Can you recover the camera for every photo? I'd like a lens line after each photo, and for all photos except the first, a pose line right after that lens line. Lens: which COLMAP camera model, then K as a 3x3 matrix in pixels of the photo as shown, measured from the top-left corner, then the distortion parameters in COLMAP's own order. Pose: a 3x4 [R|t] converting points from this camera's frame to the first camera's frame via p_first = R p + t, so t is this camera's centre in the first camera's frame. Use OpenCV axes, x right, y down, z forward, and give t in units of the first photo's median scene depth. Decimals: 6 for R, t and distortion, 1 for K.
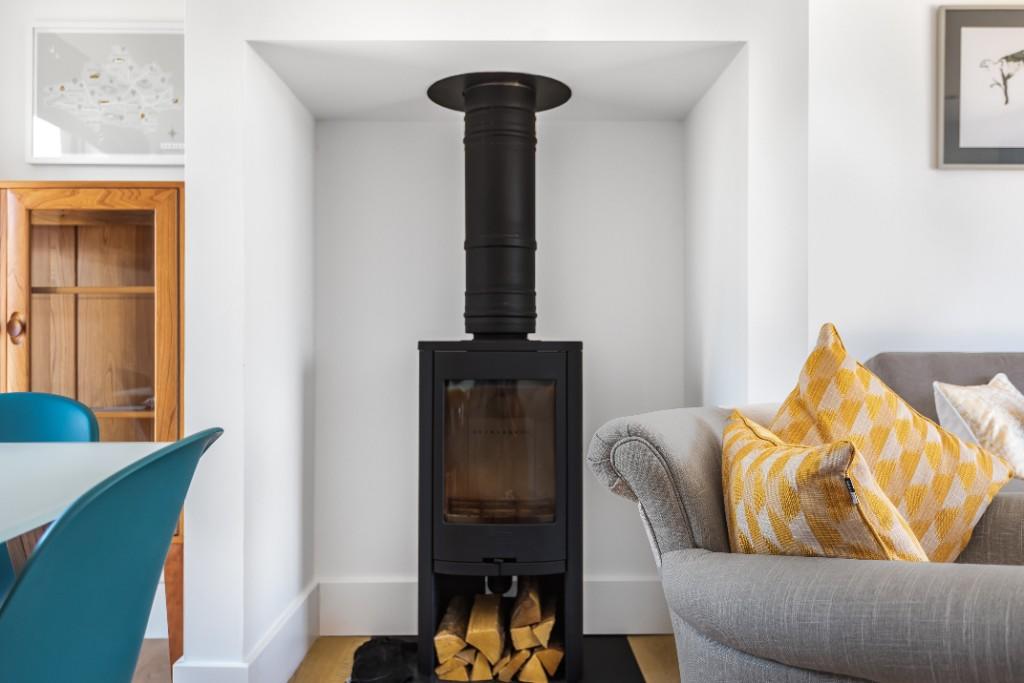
lens RADIAL K [[858.6, 0, 510.9], [0, 858.6, 331.1], [0, 0, 1]] dist [0.017449, 0.002891]
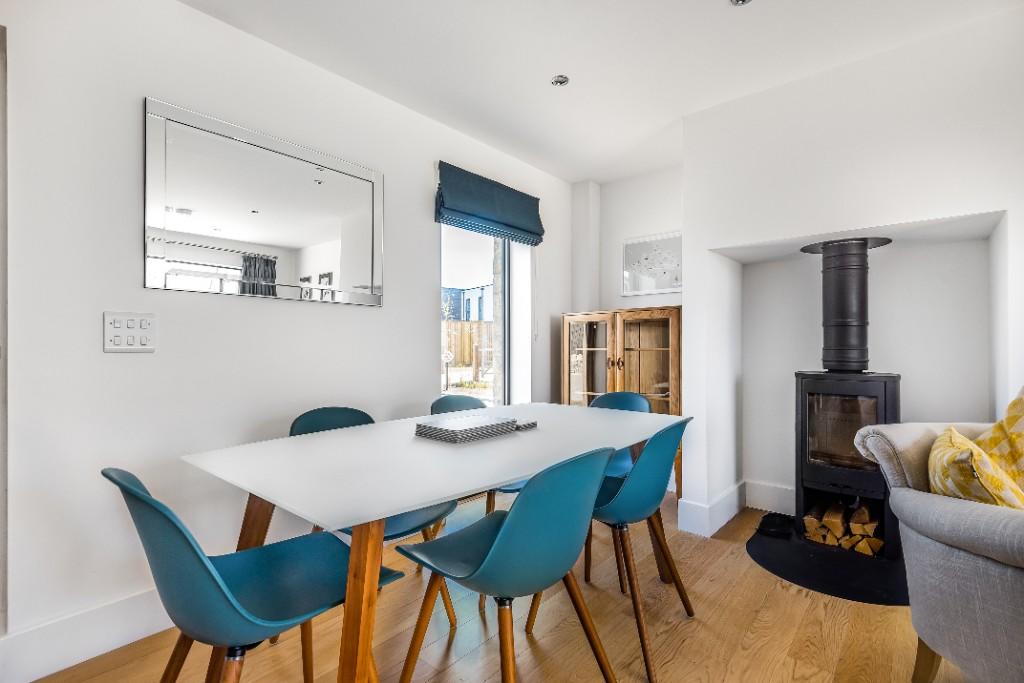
lens RADIAL K [[466.2, 0, 511.2], [0, 466.2, 348.7], [0, 0, 1]] dist [0.003294, -0.003331]
pose [[0.754012, 0.001936, -0.656858, 0.115075], [0.007620, 0.999903, 0.011694, -0.065140], [0.656816, -0.013823, 0.753924, -0.291124]]
